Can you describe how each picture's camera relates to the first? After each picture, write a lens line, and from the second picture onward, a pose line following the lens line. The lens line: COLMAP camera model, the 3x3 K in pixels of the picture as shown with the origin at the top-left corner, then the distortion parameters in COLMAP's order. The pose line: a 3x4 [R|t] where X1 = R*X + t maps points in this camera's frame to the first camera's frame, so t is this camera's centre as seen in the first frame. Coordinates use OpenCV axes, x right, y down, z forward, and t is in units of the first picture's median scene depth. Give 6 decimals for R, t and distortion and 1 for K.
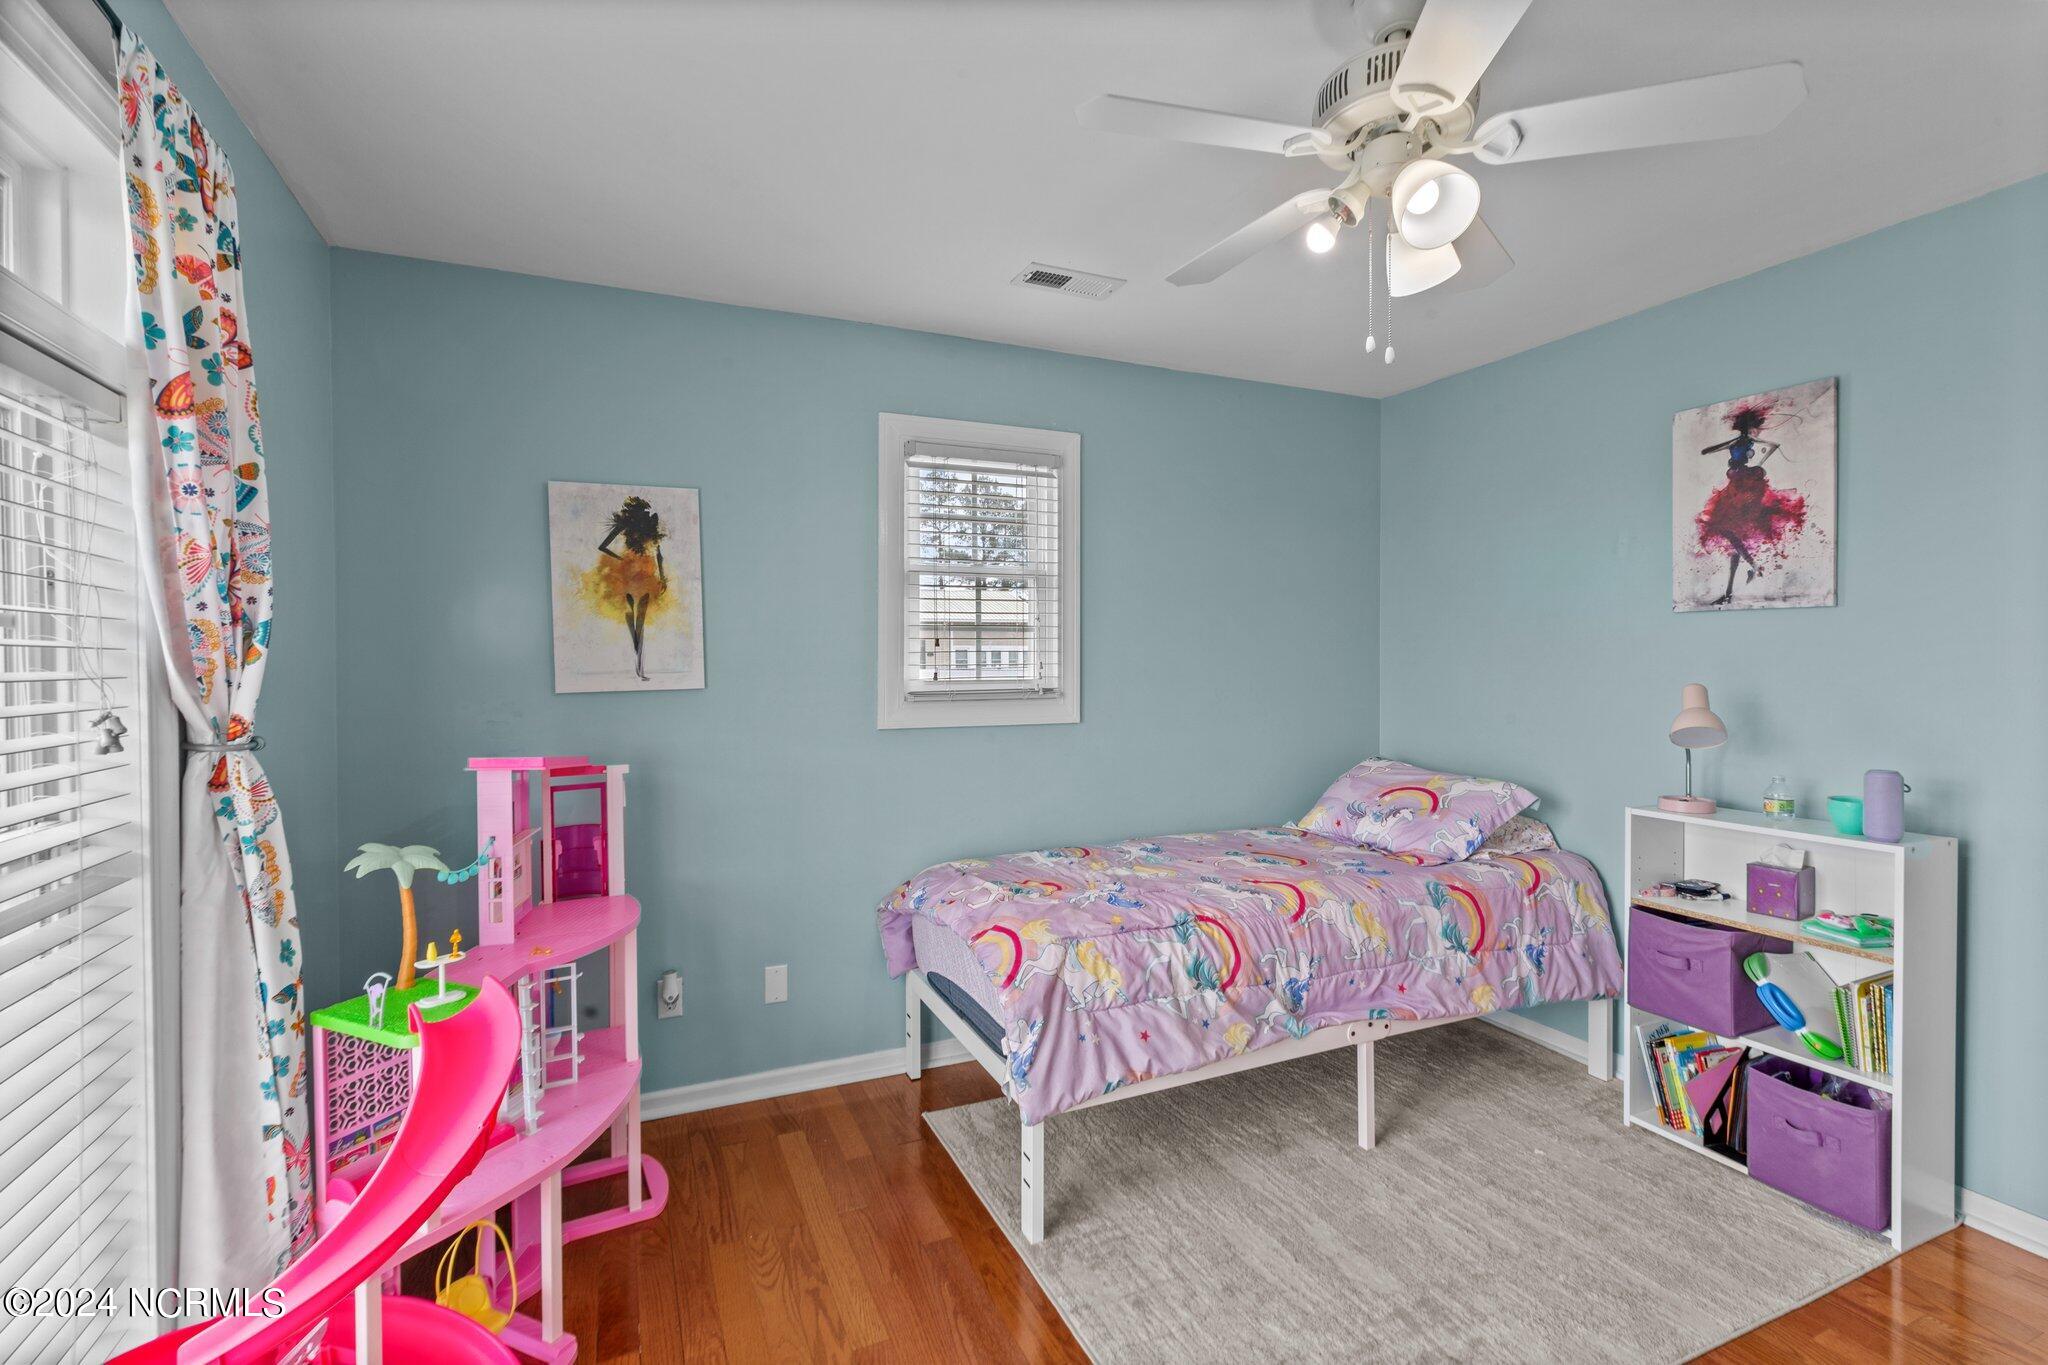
lens RADIAL K [[920.8, 0, 1022.2], [0, 920.8, 674.3], [0, 0, 1]] dist [-0.000949, -0.000126]
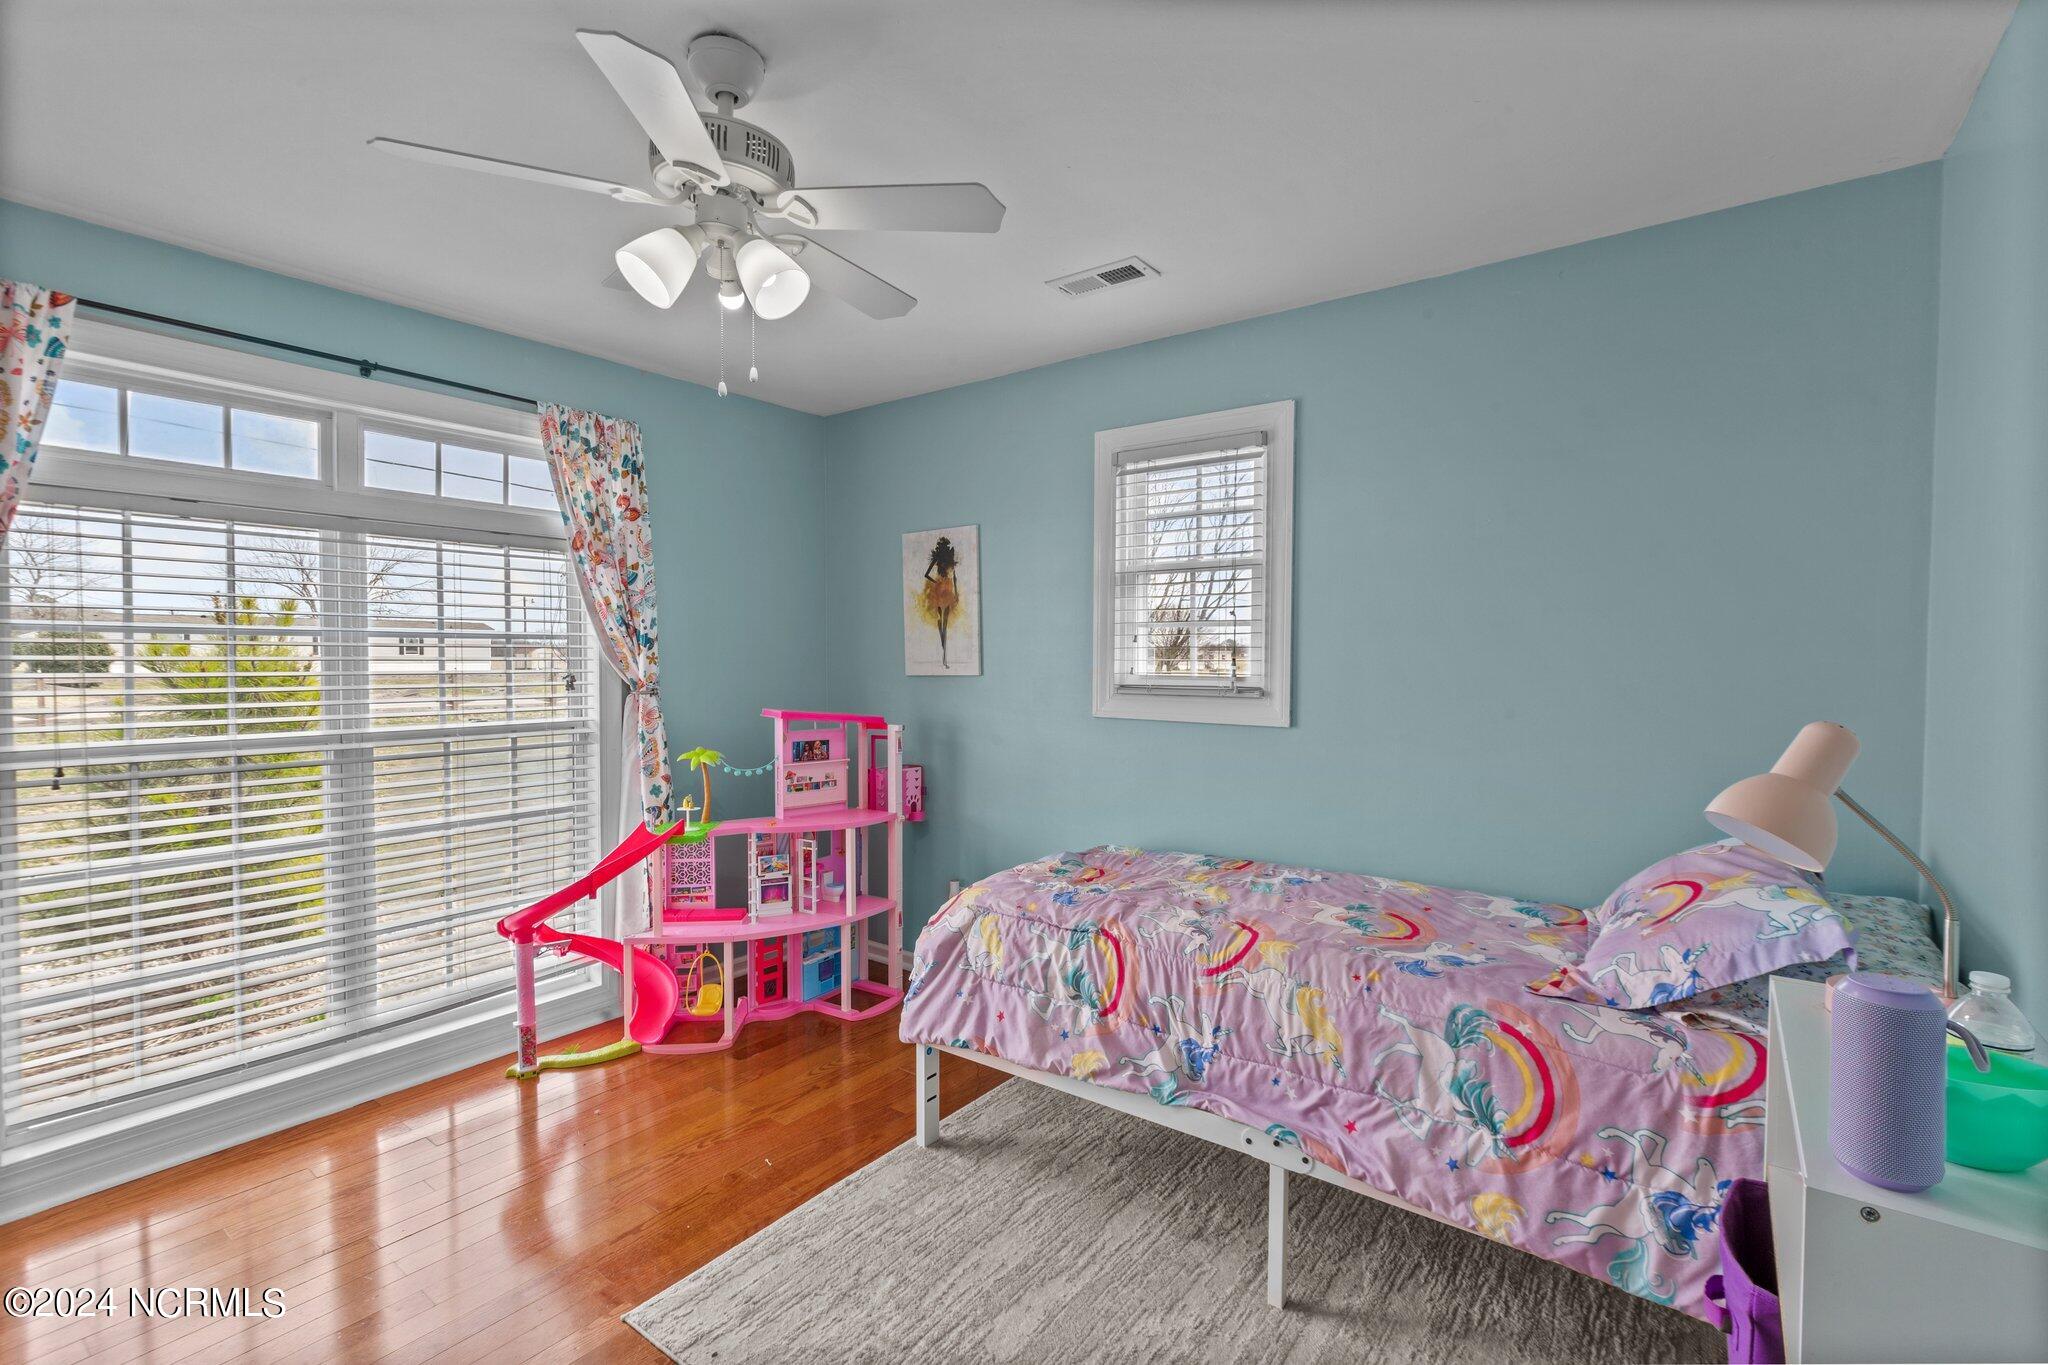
lens RADIAL K [[920.8, 0, 1020.0], [0, 920.8, 680.4], [0, 0, 1]] dist [-0.000949, -0.000126]
pose [[0.484344, 0.032174, -0.874286, 0.870072], [-0.018614, 0.999476, 0.026469, -0.013930], [0.874680, 0.003454, 0.484689, 0.424069]]
